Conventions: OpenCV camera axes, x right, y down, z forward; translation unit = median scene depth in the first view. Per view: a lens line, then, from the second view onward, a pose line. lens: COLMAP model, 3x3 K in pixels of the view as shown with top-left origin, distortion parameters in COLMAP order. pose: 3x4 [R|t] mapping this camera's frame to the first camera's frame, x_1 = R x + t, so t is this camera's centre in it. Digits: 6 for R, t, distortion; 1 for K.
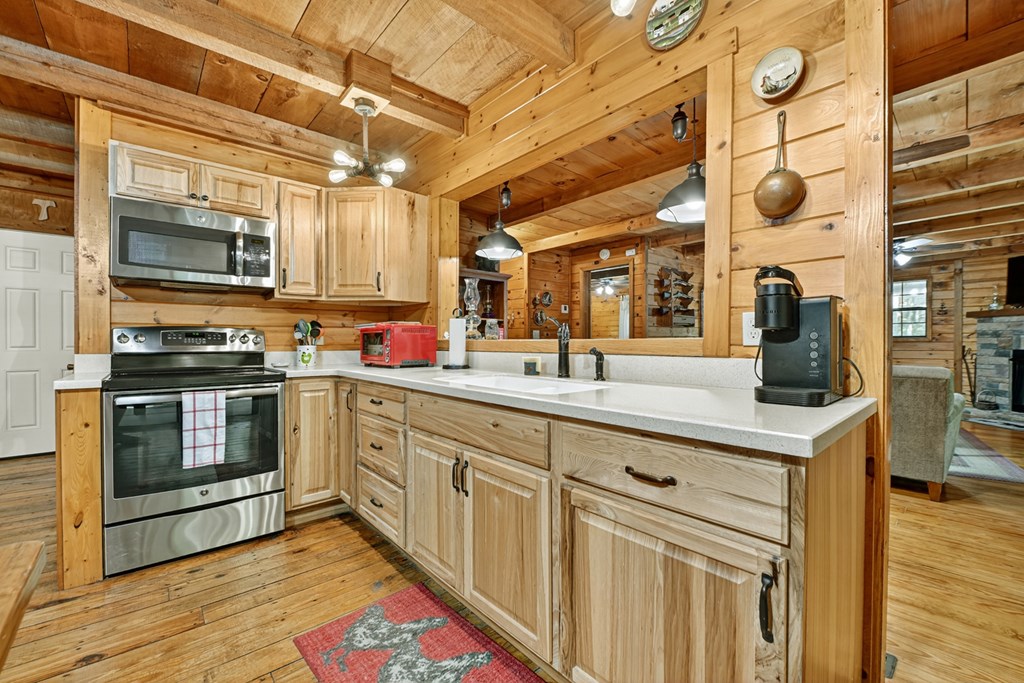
lens RADIAL K [[420.9, 0, 513.3], [0, 420.9, 342.7], [0, 0, 1]] dist [-0.017582, -0.000807]
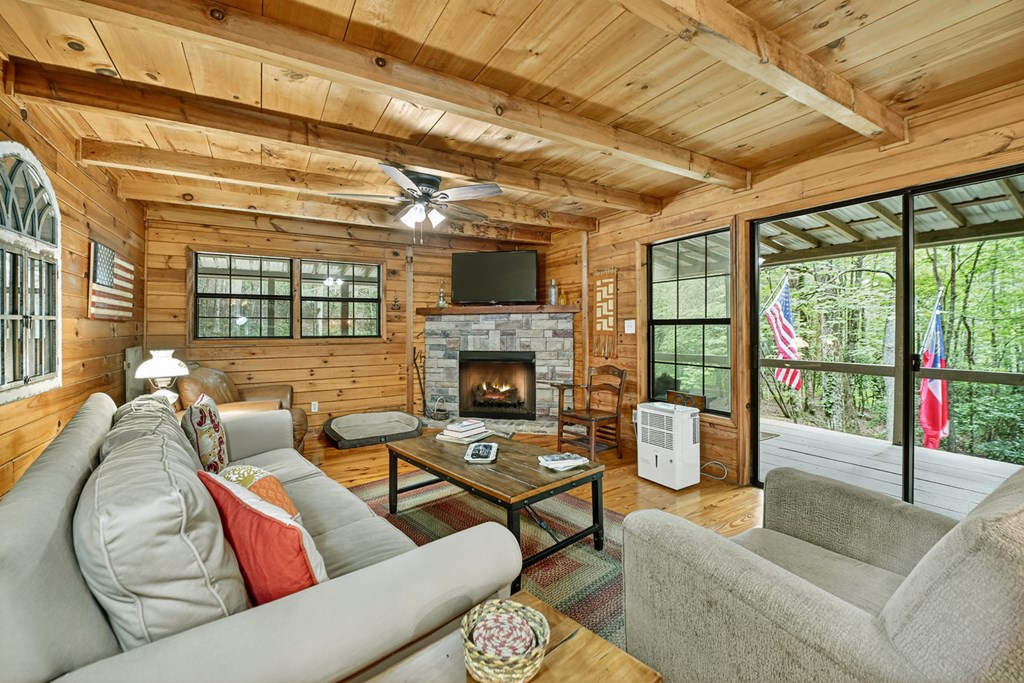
lens RADIAL K [[422.6, 0, 513.6], [0, 422.6, 333.6], [0, 0, 1]] dist [-0.023807, -0.000596]
pose [[0.188219, -0.002288, 0.982125, 0.750819], [0.010015, 0.999950, 0.000410, -0.054916], [-0.982076, 0.009759, 0.188232, 1.764610]]
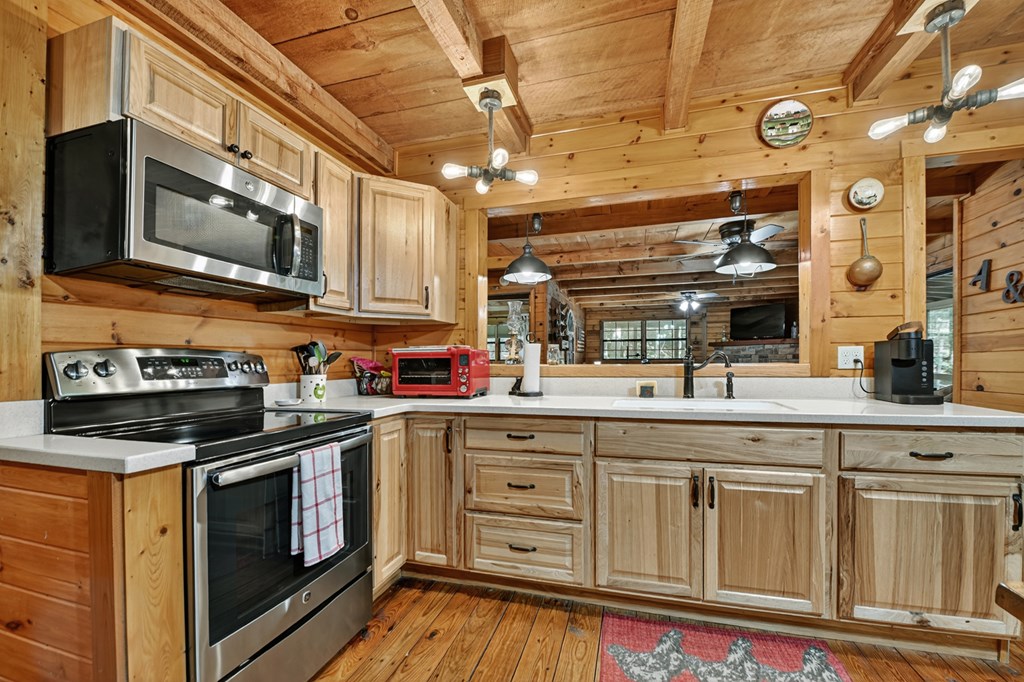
lens RADIAL K [[419.3, 0, 523.2], [0, 419.3, 366.0], [0, 0, 1]] dist [-0.001580, -0.010061]
pose [[0.840322, -0.010658, 0.541983, -0.806474], [0.008259, 0.999942, 0.006857, -0.015963], [-0.542024, -0.001286, 0.840362, 0.241633]]
